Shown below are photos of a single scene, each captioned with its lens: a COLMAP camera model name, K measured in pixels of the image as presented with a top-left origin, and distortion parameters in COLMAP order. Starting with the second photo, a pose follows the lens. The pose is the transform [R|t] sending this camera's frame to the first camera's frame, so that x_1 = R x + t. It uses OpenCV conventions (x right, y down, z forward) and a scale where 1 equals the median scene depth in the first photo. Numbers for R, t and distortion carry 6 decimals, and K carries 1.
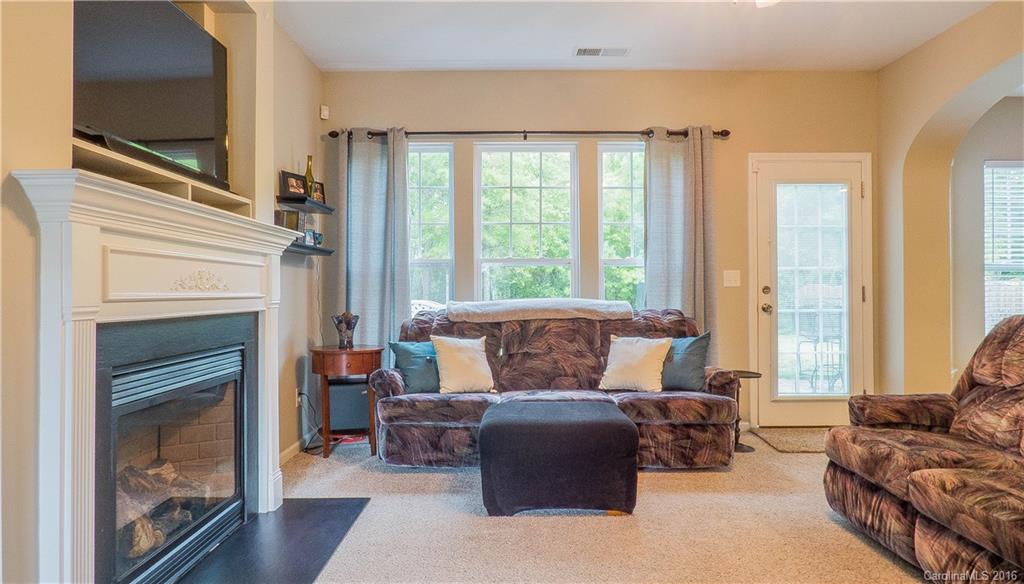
lens RADIAL K [[616.7, 0, 511.4], [0, 616.7, 293.9], [0, 0, 1]] dist [-0.027980, 0.010852]
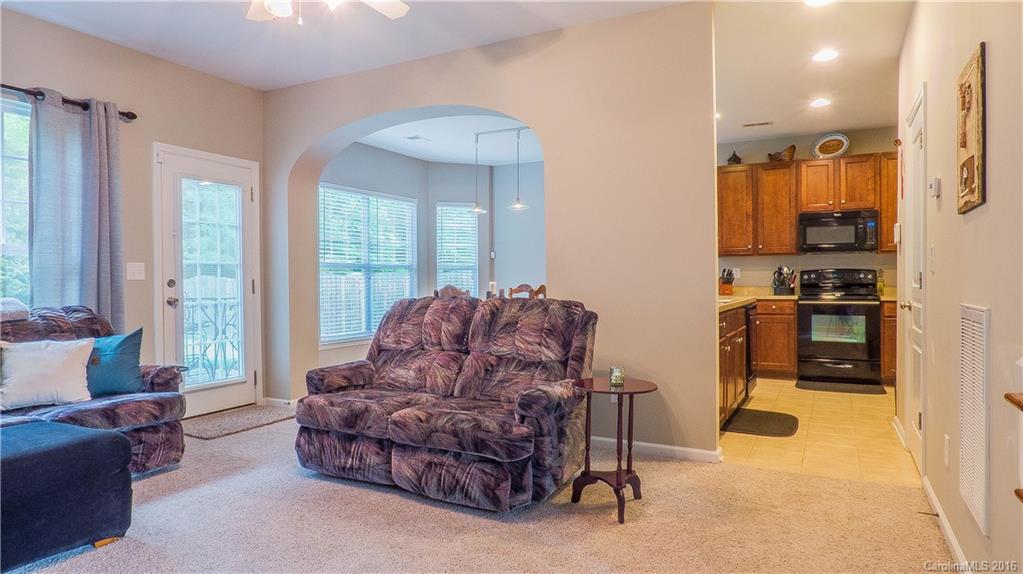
lens RADIAL K [[611.8, 0, 506.5], [0, 611.8, 282.3], [0, 0, 1]] dist [-0.019118, 0.007869]
pose [[0.455930, -0.003535, 0.890008, -0.275948], [0.009417, 0.999955, -0.000852, -0.002217], [-0.889966, 0.008769, 0.455943, 0.086320]]
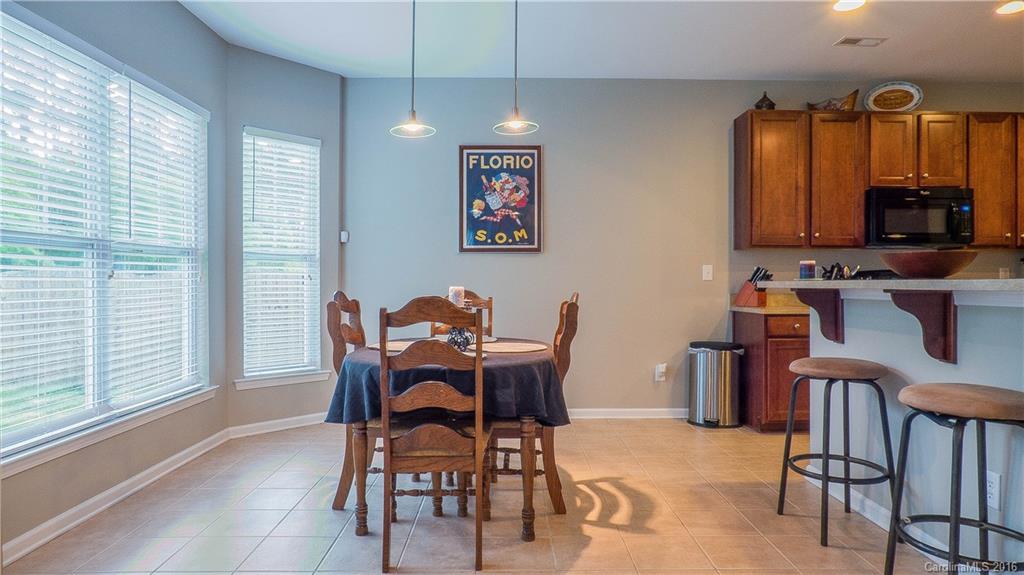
lens RADIAL K [[612.4, 0, 510.5], [0, 612.4, 283.6], [0, 0, 1]] dist [-0.019118, 0.007869]
pose [[-0.016492, 0.003661, 0.999857, 0.521954], [0.002921, 0.999989, -0.003614, -0.003473], [-0.999860, 0.002861, -0.016502, 0.913226]]
